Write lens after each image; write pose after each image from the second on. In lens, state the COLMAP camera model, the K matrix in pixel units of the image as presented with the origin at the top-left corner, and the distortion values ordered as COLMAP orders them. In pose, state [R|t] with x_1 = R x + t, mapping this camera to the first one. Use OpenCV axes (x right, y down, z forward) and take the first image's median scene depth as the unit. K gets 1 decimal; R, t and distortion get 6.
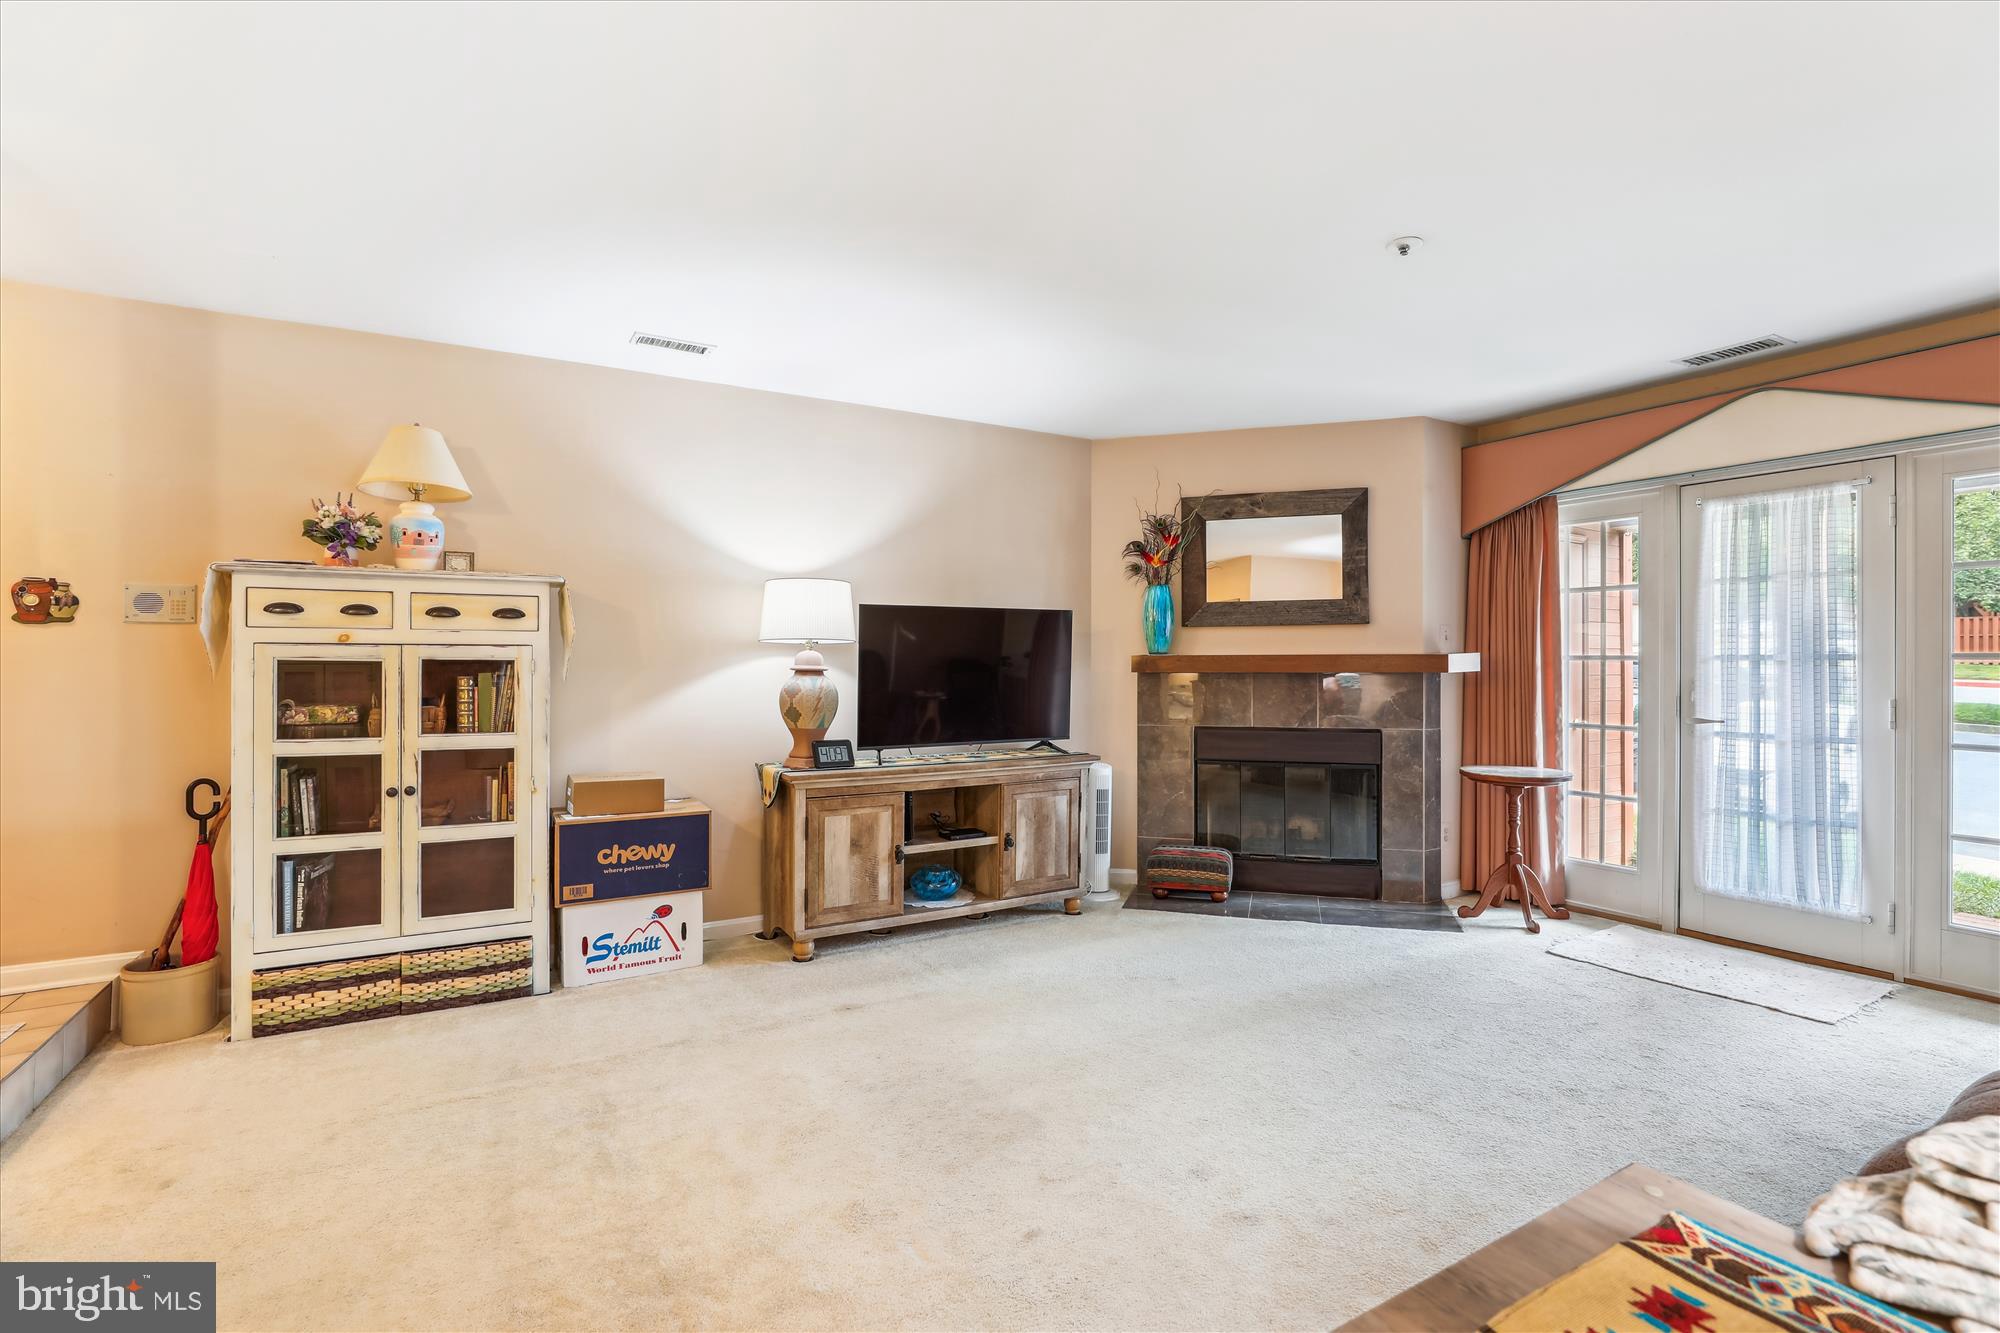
lens RADIAL K [[923.1, 0, 1000.0], [0, 923.1, 666.5], [0, 0, 1]] dist [-0.030910, 0.013978]
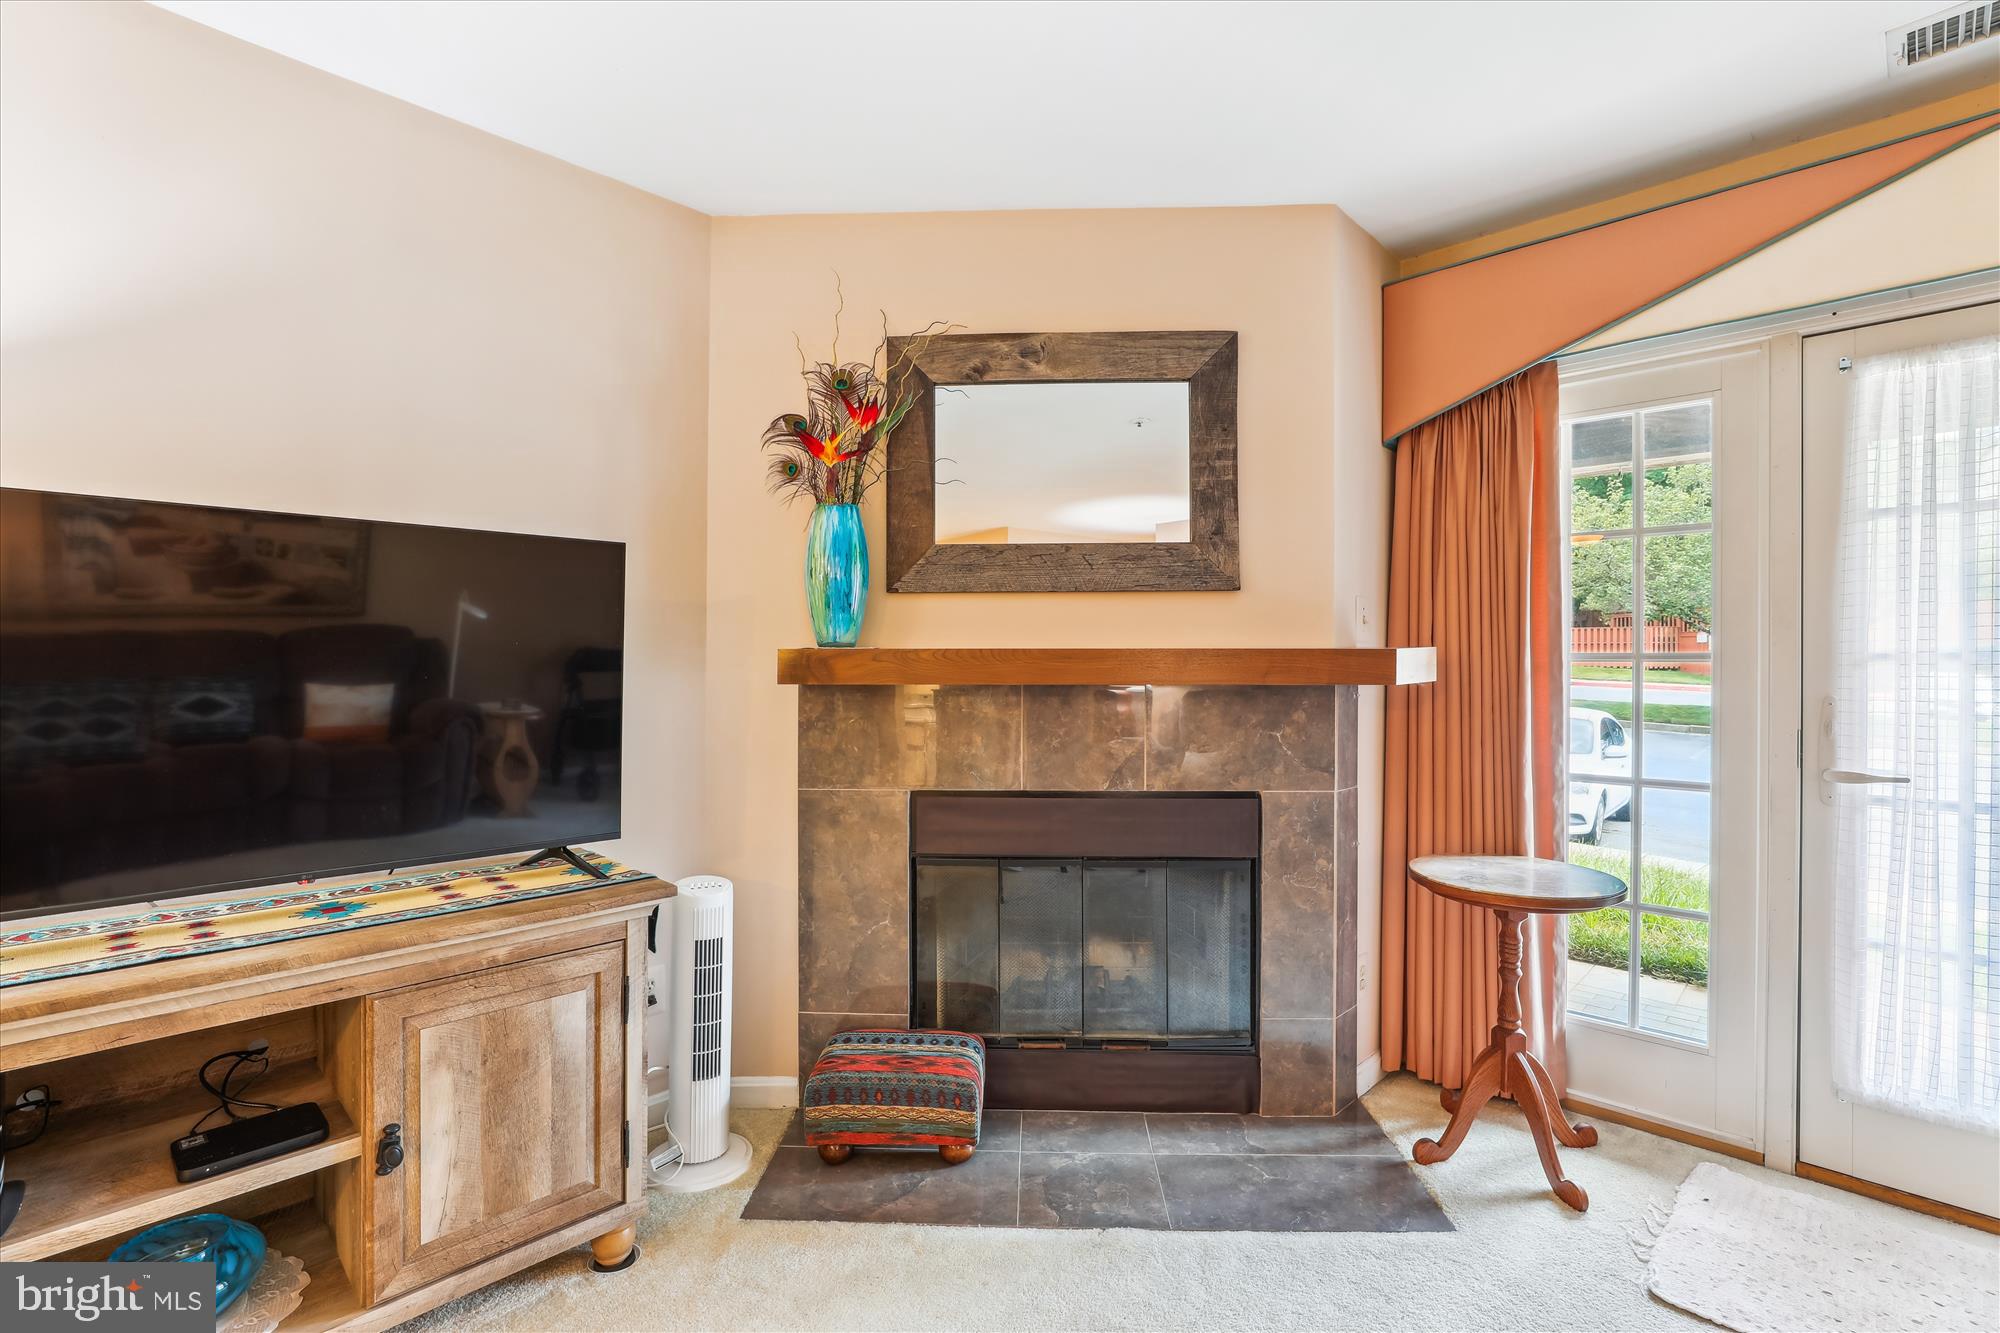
lens RADIAL K [[923.1, 0, 1000.0], [0, 923.1, 666.5], [0, 0, 1]] dist [-0.030910, 0.013978]
pose [[0.966109, 0.002775, 0.258118, 0.134449], [-0.002099, 0.999994, -0.002894, -0.001645], [-0.258125, 0.002254, 0.966109, 0.526270]]
